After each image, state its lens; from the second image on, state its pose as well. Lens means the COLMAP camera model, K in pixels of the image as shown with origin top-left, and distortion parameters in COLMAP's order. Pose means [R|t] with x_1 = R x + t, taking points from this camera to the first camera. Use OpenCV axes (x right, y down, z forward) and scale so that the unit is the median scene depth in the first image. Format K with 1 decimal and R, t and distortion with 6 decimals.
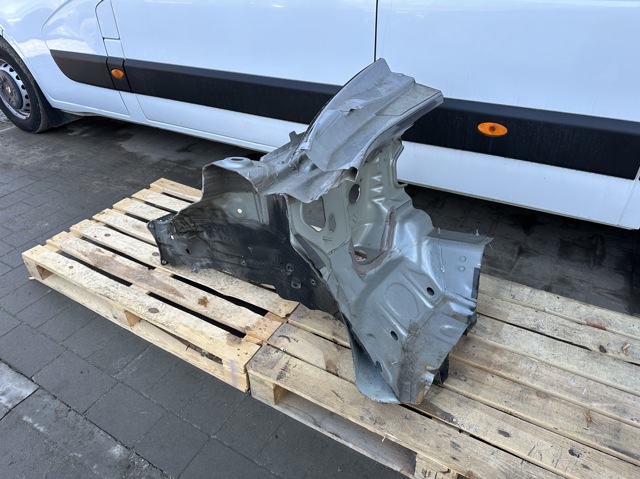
lens RADIAL K [[449.2, 0, 317.8], [0, 449.2, 234.5], [0, 0, 1]] dist [0.045825, -0.057364]
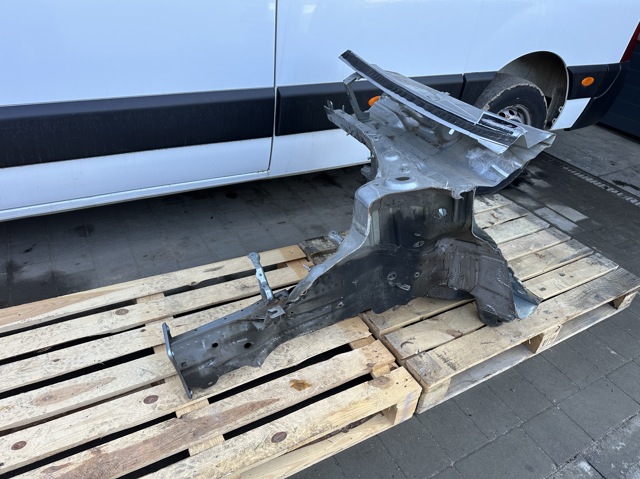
lens RADIAL K [[449.2, 0, 316.6], [0, 449.2, 241.9], [0, 0, 1]] dist [0.045825, -0.057364]
pose [[0.498875, -0.423610, 0.756094, -0.737606], [0.390790, 0.888635, 0.240022, -0.250546], [-0.773568, 0.175733, 0.608860, 0.465193]]
